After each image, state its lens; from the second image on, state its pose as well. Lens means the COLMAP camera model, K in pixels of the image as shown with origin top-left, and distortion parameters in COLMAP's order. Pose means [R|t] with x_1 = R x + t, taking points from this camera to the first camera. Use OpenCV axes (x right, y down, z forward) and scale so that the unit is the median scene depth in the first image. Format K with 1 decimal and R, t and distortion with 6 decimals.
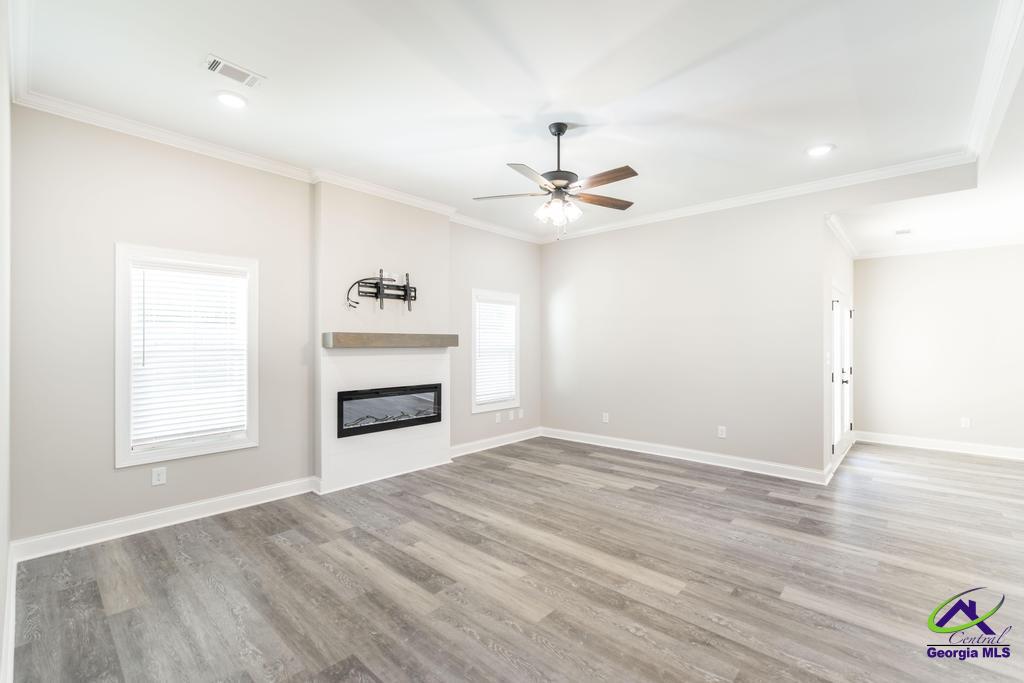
lens RADIAL K [[446.2, 0, 516.1], [0, 446.2, 343.0], [0, 0, 1]] dist [-0.001753, -0.000033]
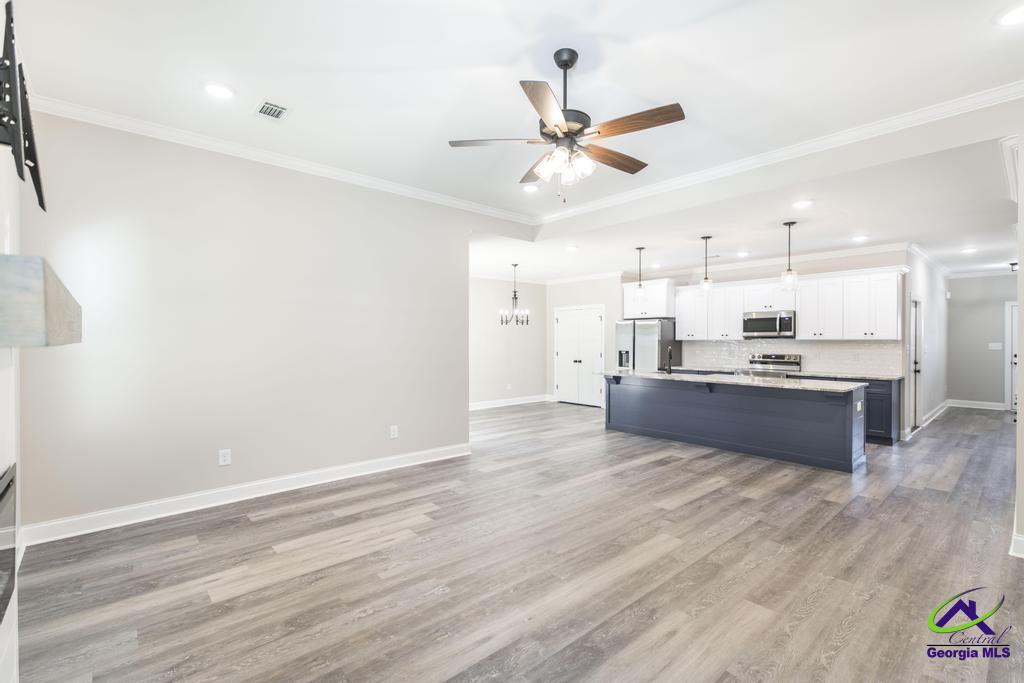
lens RADIAL K [[461.6, 0, 518.0], [0, 461.6, 341.4], [0, 0, 1]] dist [-0.000342, 0.000061]
pose [[0.103336, -0.004249, 0.994637, -0.549600], [-0.000549, 0.999990, 0.004328, 0.012770], [-0.994646, -0.000993, 0.103333, 0.782312]]
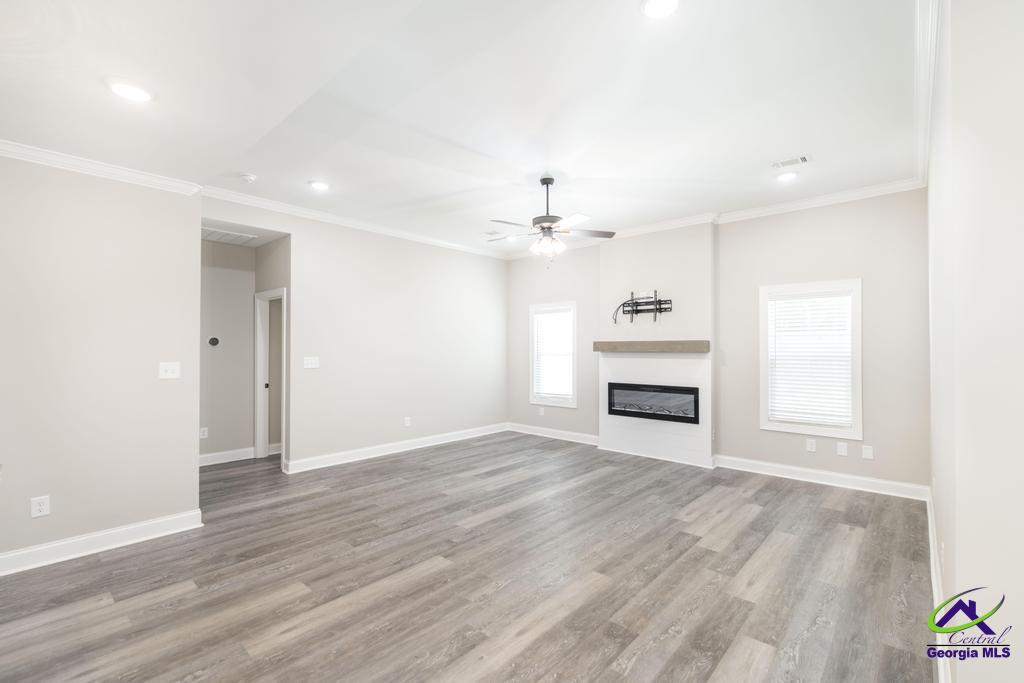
lens RADIAL K [[446.2, 0, 516.1], [0, 446.2, 343.0], [0, 0, 1]] dist [-0.001753, -0.000033]
pose [[0.003756, -0.011205, -0.999930, 1.075419], [0.000123, 0.999937, -0.011205, -0.002065], [0.999993, -0.000081, 0.003757, 0.709432]]
